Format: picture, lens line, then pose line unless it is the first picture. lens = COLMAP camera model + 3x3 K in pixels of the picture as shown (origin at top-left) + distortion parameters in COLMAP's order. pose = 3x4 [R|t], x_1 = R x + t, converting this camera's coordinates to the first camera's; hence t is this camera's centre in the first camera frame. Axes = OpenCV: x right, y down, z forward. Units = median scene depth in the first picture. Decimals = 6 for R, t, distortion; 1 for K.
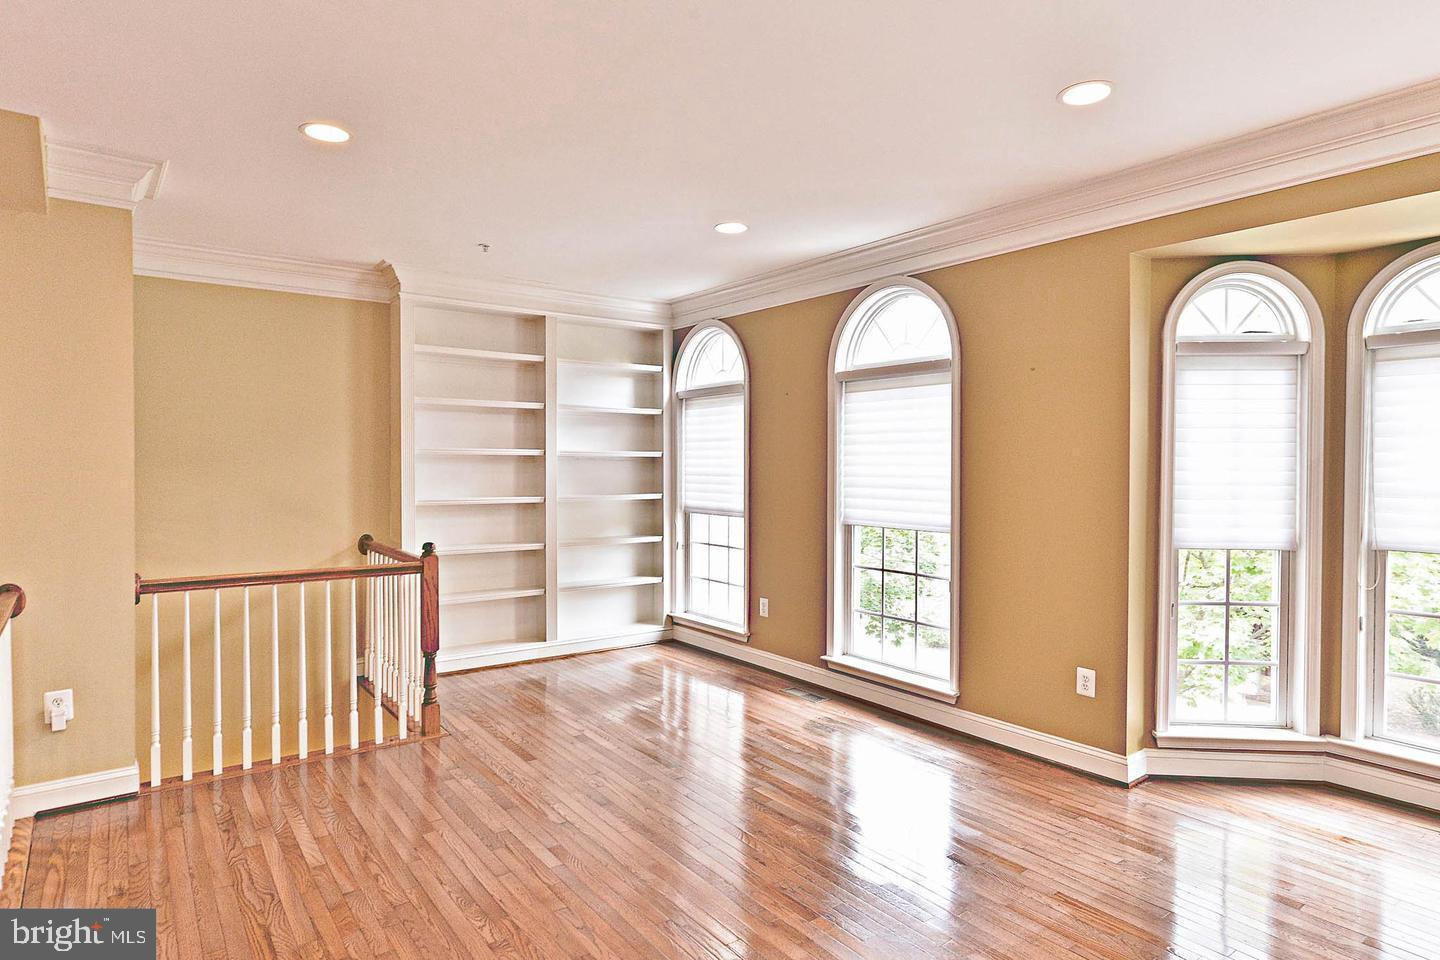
lens RADIAL K [[804.1, 0, 737.4], [0, 804.1, 477.3], [0, 0, 1]] dist [-0.011583, 0.002958]
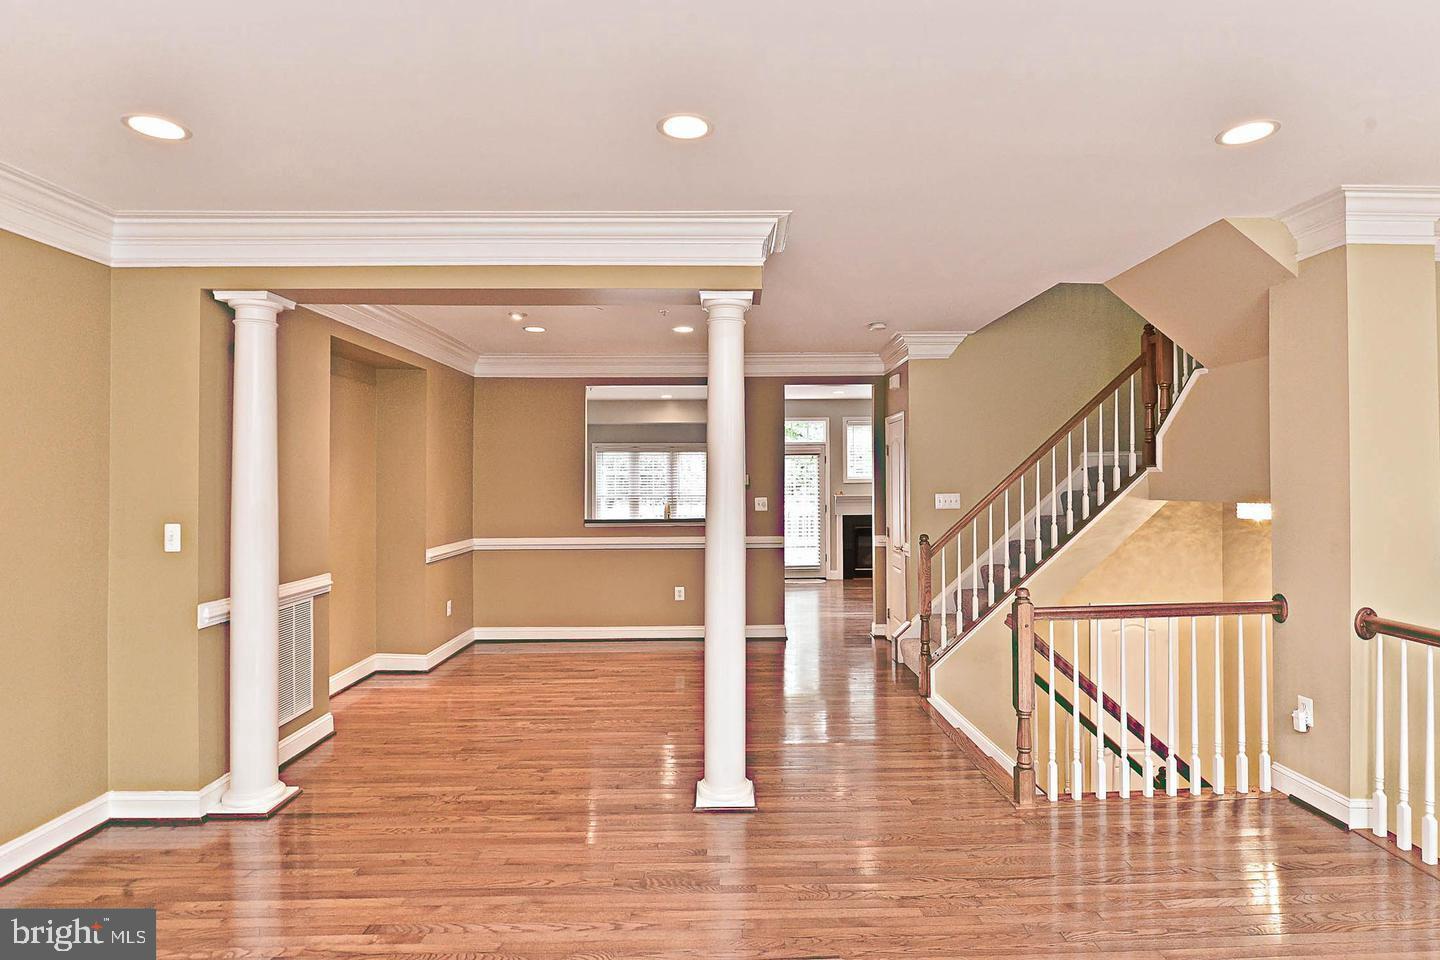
lens RADIAL K [[772.6, 0, 727.5], [0, 772.6, 474.0], [0, 0, 1]] dist [-0.016094, 0.003728]
pose [[-0.594001, -0.003875, -0.804455, 0.328906], [-0.005106, 0.999986, -0.001047, -0.027258], [0.804448, 0.003486, -0.594013, 0.651507]]
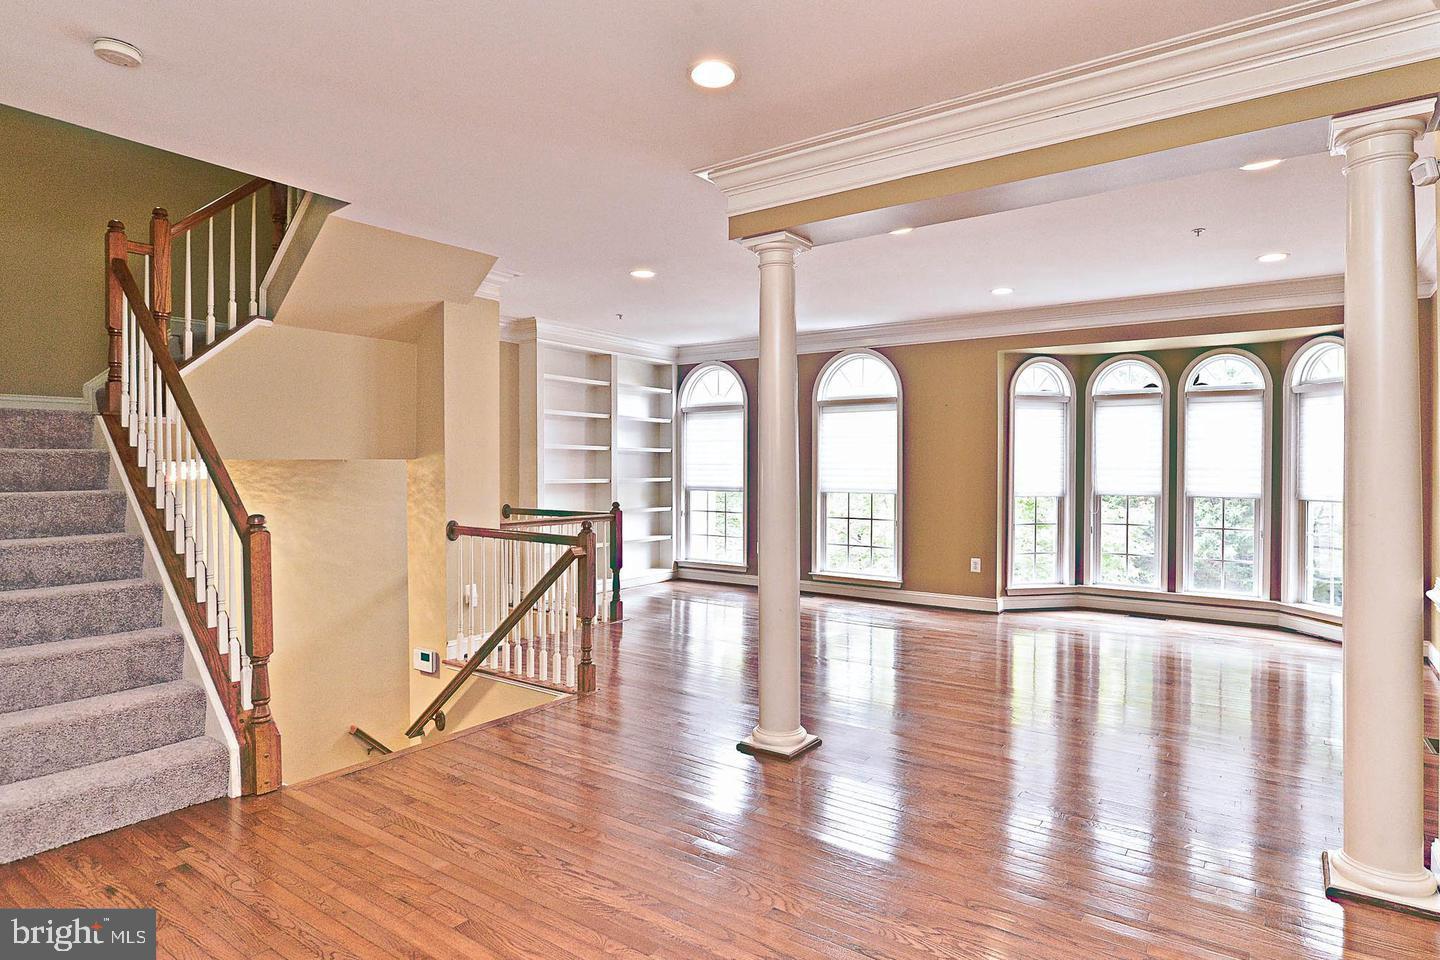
lens RADIAL K [[772.6, 0, 732.1], [0, 772.6, 480.6], [0, 0, 1]] dist [-0.016094, 0.003728]
pose [[0.955930, -0.006249, 0.293527, -0.531648], [0.005081, 0.999976, 0.004744, 0.026617], [-0.293549, -0.003043, 0.955939, -0.489795]]
